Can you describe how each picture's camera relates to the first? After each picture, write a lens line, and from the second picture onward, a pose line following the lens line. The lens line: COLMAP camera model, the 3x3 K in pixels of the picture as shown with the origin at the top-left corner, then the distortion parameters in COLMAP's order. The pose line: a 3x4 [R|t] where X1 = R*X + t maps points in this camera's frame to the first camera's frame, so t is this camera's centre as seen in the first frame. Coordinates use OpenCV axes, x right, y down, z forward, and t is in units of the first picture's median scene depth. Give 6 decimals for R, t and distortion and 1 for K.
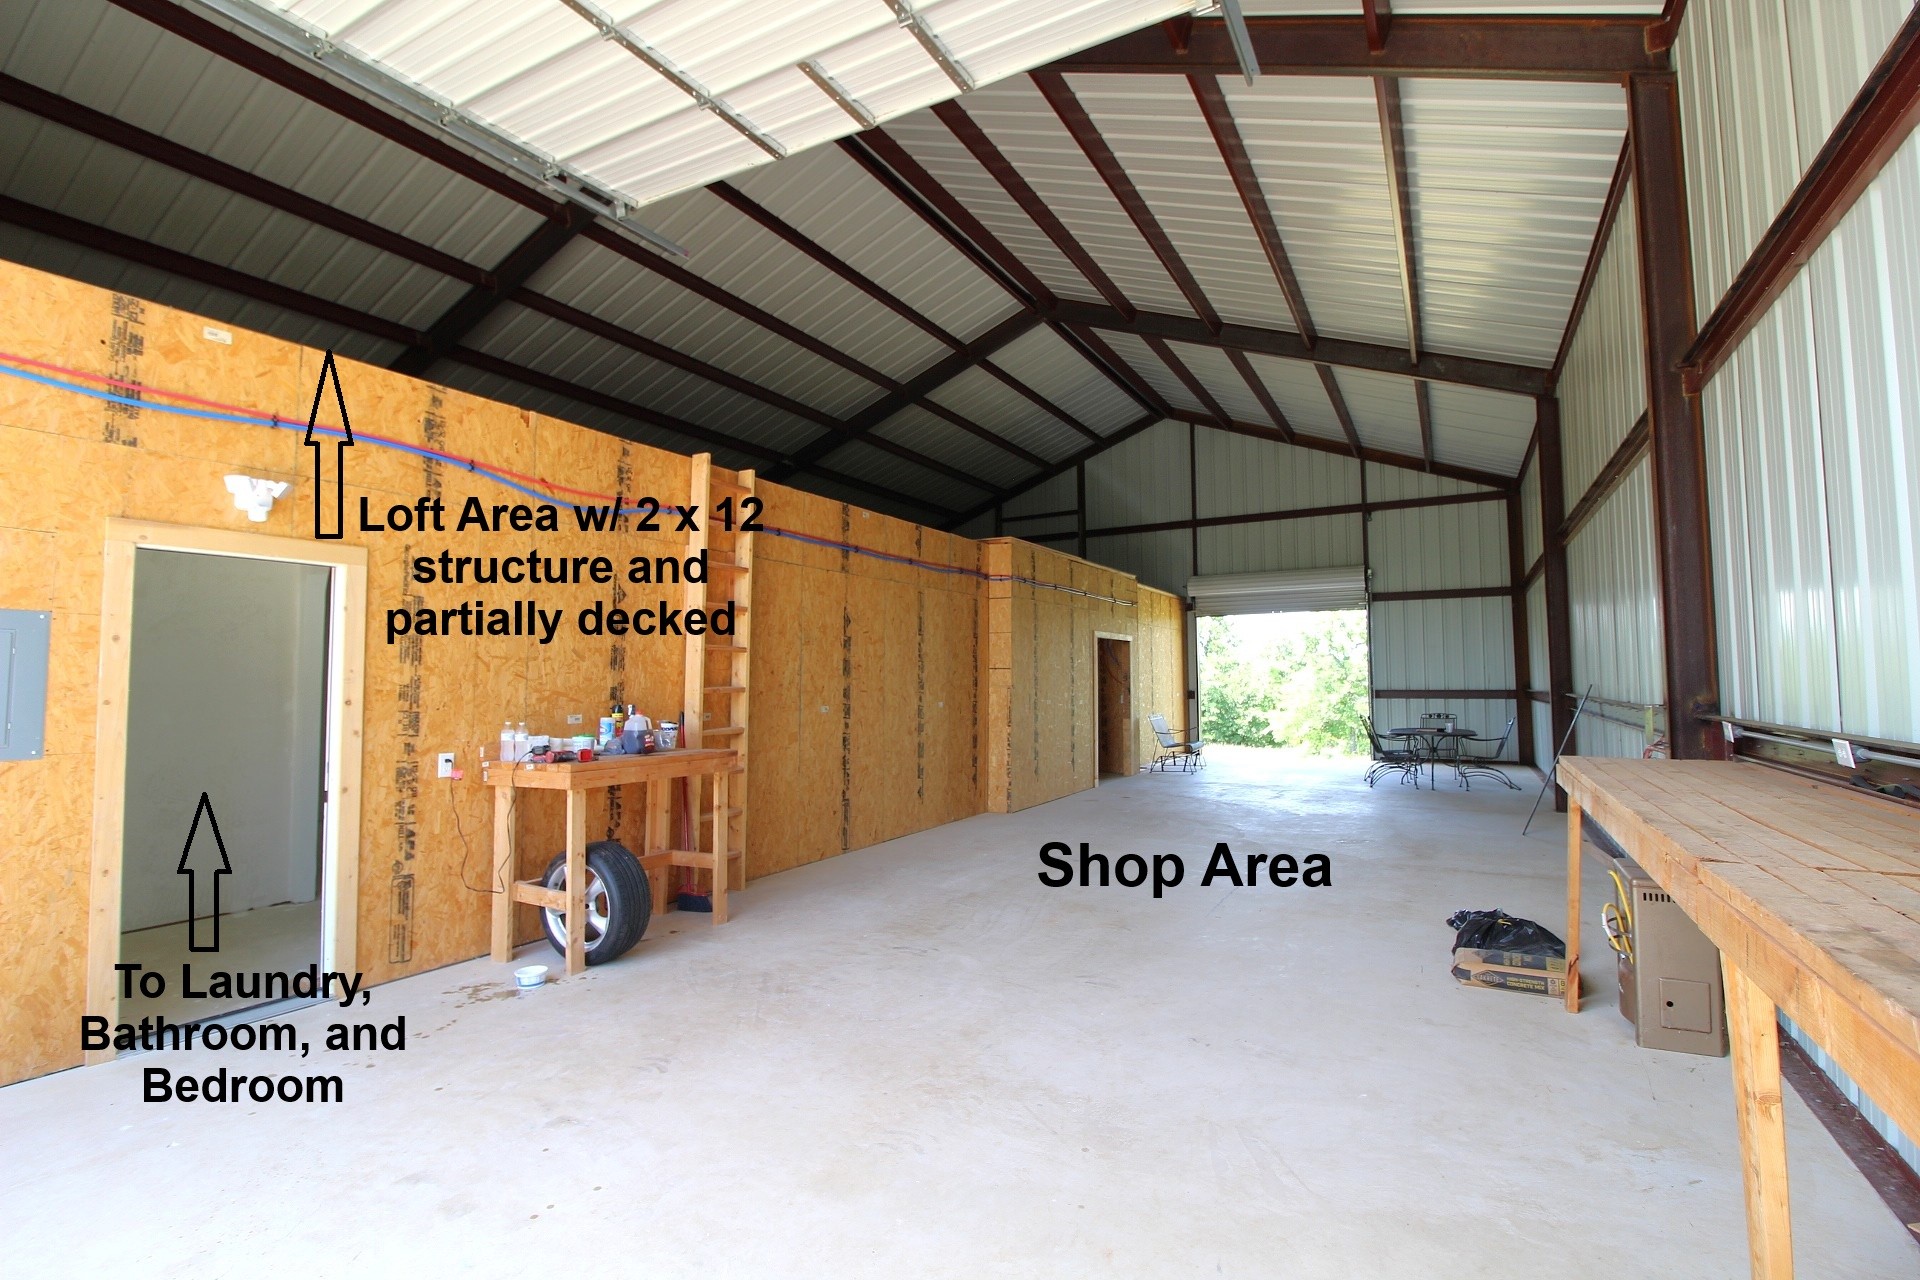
lens RADIAL K [[902.8, 0, 957.9], [0, 902.8, 632.3], [0, 0, 1]] dist [-0.008534, -0.003081]
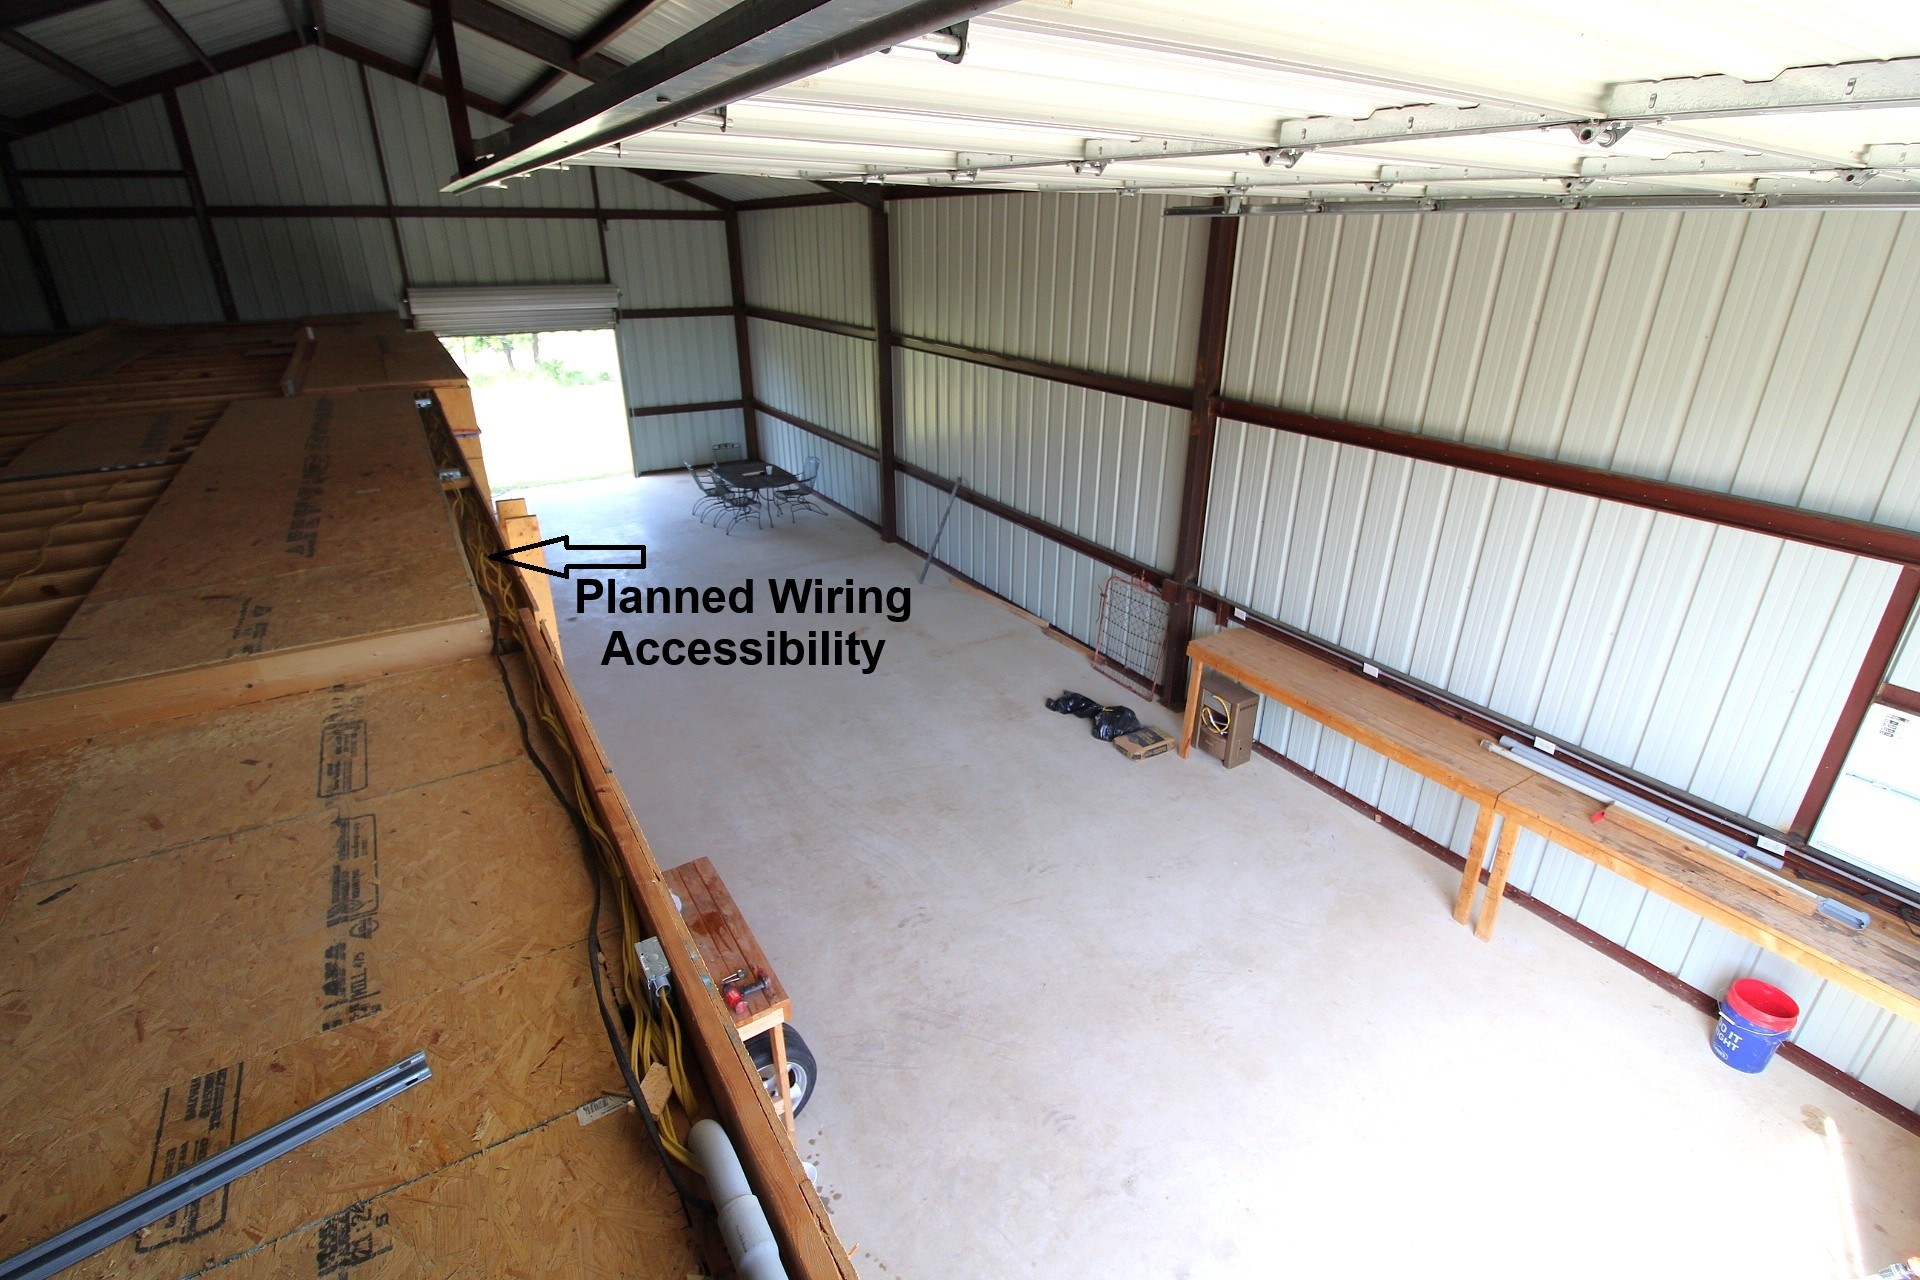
lens RADIAL K [[902.8, 0, 963.4], [0, 902.8, 634.1], [0, 0, 1]] dist [-0.008534, -0.003081]
pose [[0.484251, -0.345284, 0.803915, -0.276074], [-0.061087, 0.903250, 0.424745, -0.166570], [-0.872794, -0.254793, 0.416307, 0.164855]]
